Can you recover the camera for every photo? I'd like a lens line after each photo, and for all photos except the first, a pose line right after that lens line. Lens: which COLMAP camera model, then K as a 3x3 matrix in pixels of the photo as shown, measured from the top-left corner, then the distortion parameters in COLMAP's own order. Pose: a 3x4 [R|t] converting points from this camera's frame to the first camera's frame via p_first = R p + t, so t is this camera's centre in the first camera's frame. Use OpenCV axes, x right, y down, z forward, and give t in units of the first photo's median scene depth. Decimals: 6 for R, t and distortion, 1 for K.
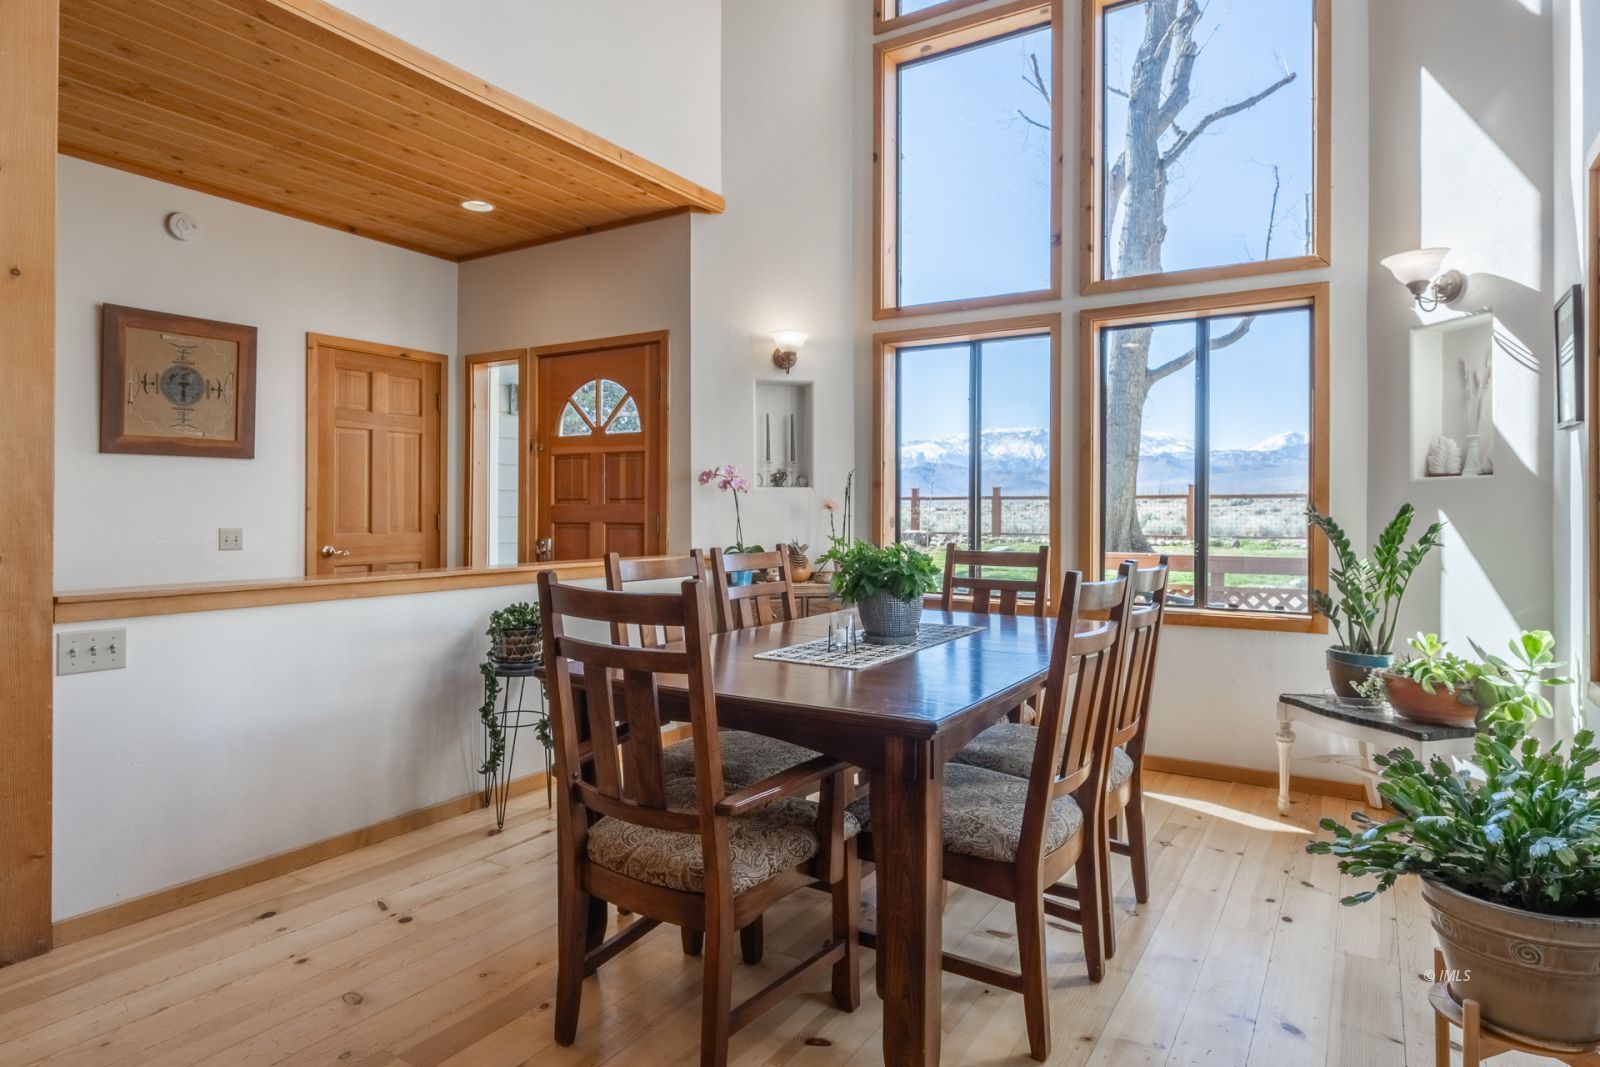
lens RADIAL K [[916.0, 0, 794.0], [0, 916.0, 509.9], [0, 0, 1]] dist [-0.003419, -0.000873]
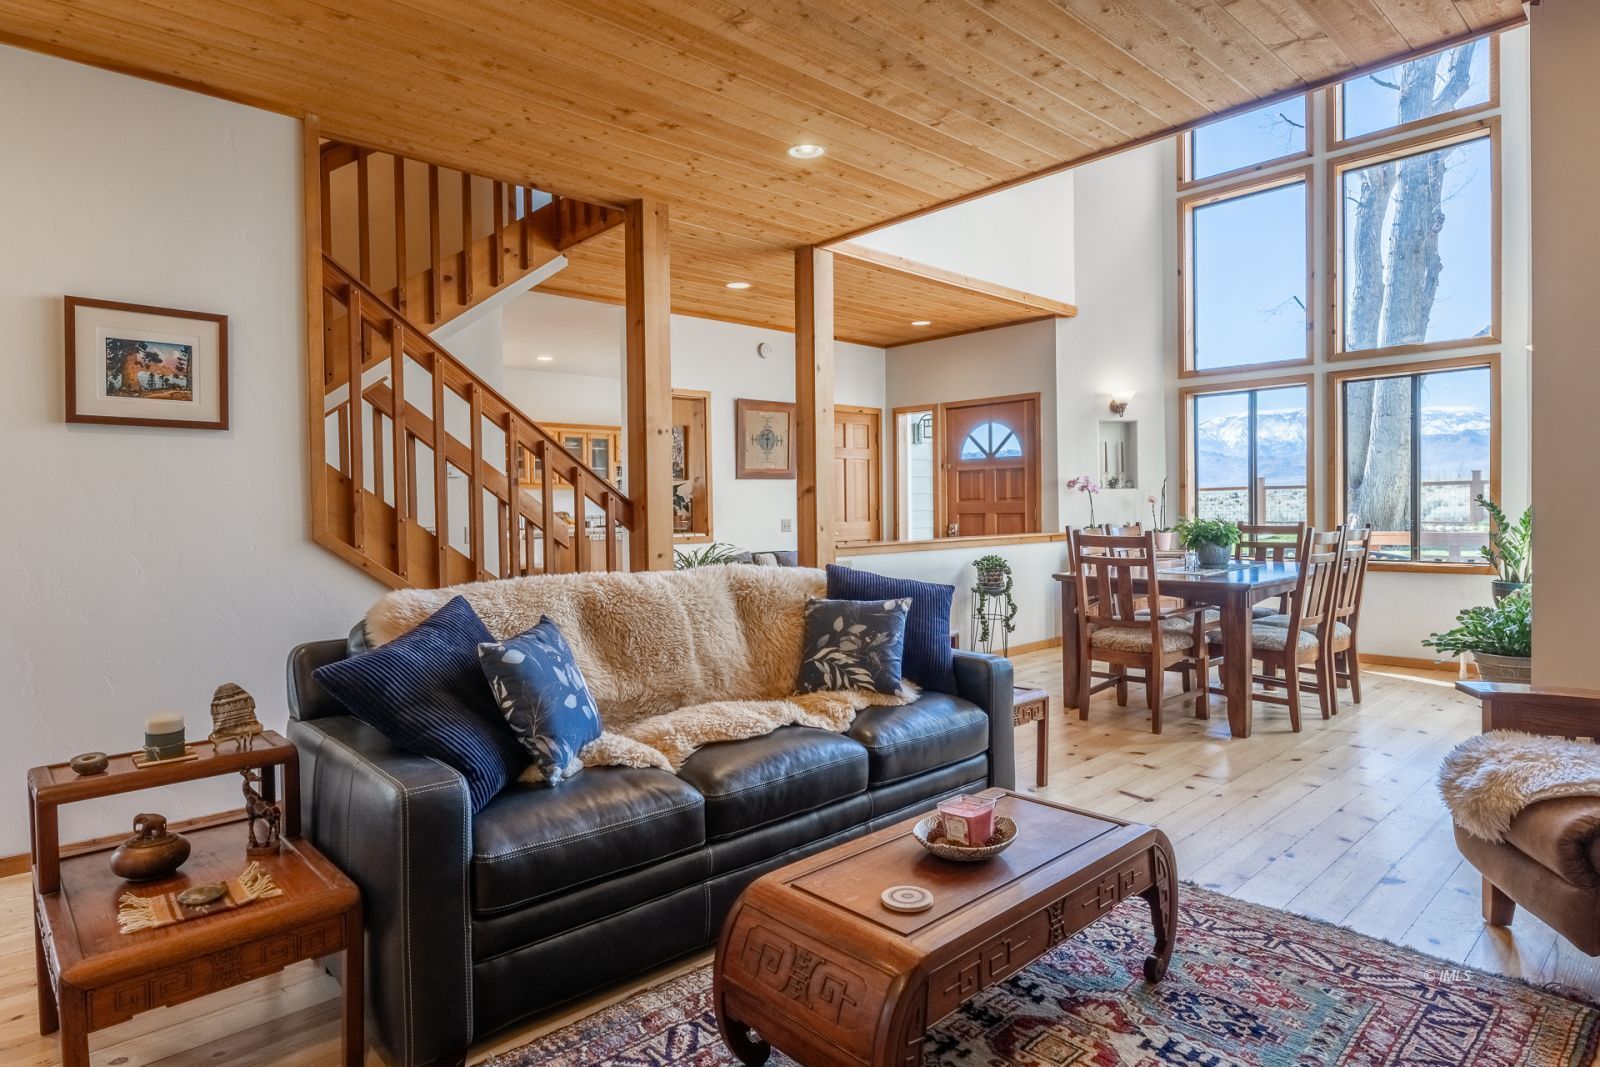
lens RADIAL K [[906.0, 0, 779.7], [0, 906.0, 521.8], [0, 0, 1]] dist [-0.006299, -0.000306]
pose [[0.964072, -0.012052, -0.265369, -0.160682], [0.017036, 0.999719, 0.016486, -0.003594], [0.265096, -0.020415, 0.964006, -0.652449]]
